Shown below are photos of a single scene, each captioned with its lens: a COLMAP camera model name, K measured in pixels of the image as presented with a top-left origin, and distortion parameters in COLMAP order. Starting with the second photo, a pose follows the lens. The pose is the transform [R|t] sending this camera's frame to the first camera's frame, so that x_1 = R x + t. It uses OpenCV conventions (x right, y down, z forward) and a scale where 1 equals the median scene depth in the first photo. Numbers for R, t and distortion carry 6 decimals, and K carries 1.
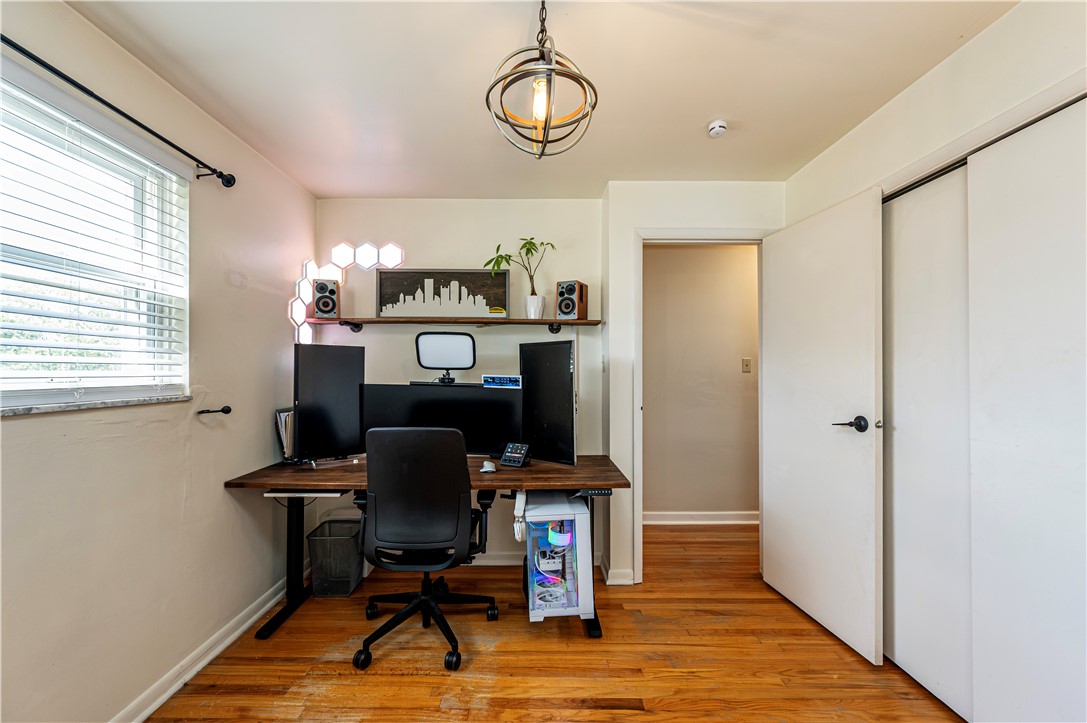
lens RADIAL K [[434.5, 0, 537.5], [0, 434.5, 363.3], [0, 0, 1]] dist [-0.004550, 0.000791]
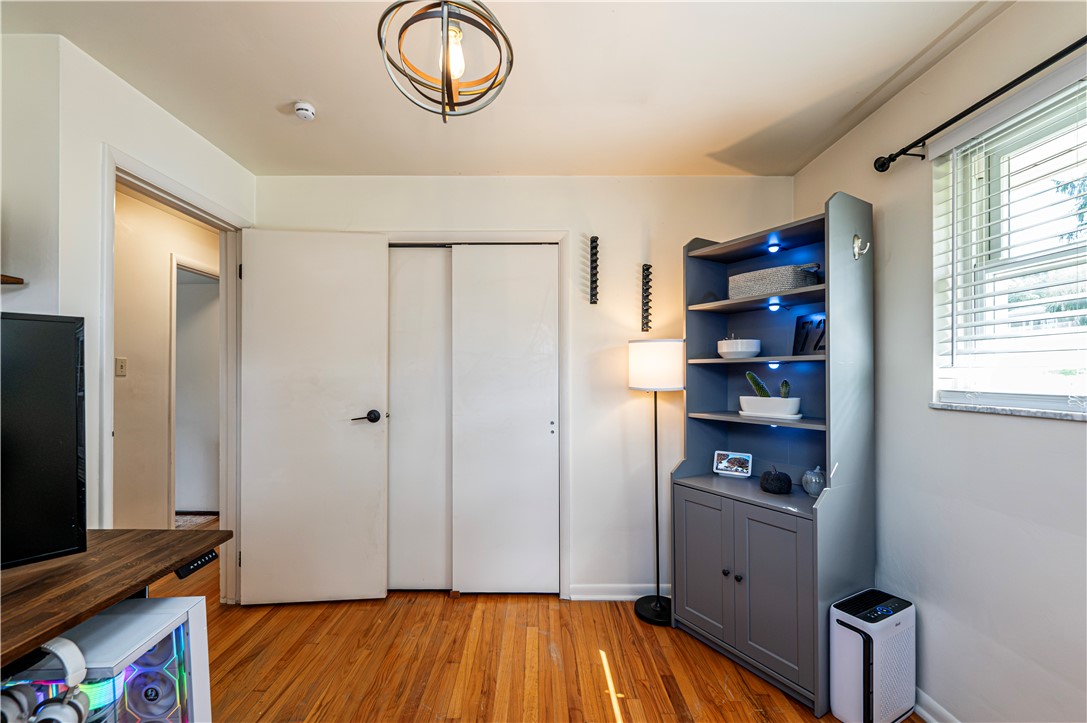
lens RADIAL K [[434.5, 0, 535.5], [0, 434.5, 371.9], [0, 0, 1]] dist [-0.004550, 0.000791]
pose [[0.020508, 0.004475, 0.999780, -0.529558], [-0.016433, 0.999856, -0.004138, 0.008293], [-0.999655, -0.016344, 0.020579, 0.524679]]
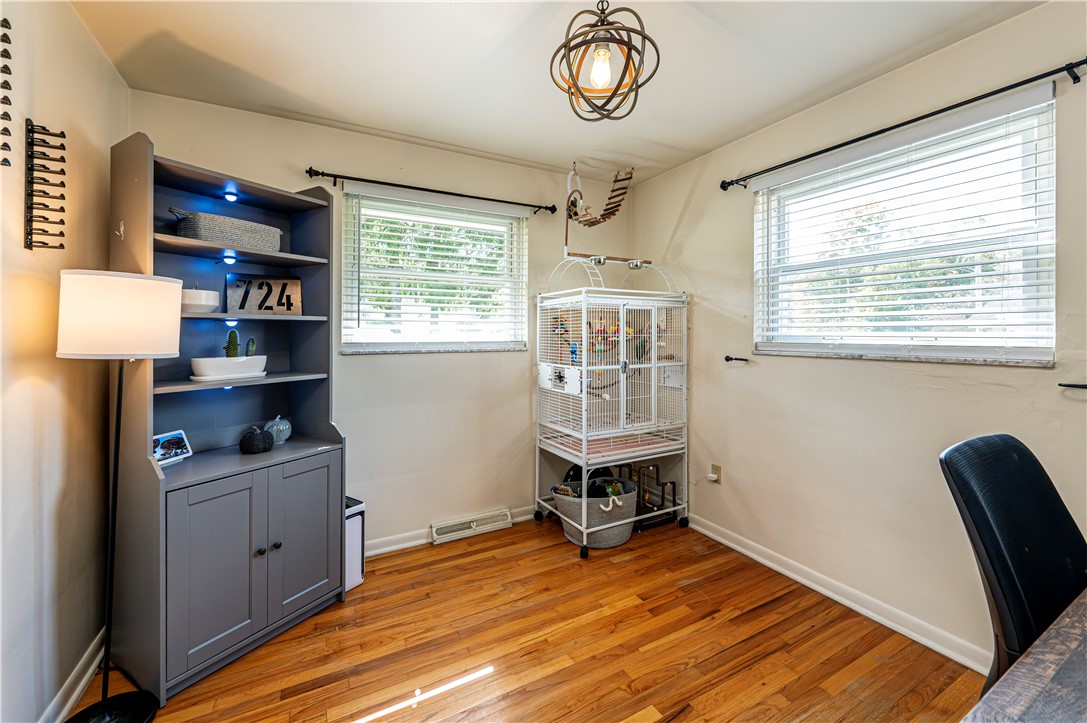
lens RADIAL K [[434.5, 0, 545.3], [0, 434.5, 332.8], [0, 0, 1]] dist [-0.004550, 0.000791]
pose [[-0.893865, -0.001244, -0.448335, 0.394323], [0.007221, 0.999827, -0.017171, 0.024457], [0.448278, -0.018585, -0.893701, 1.205977]]
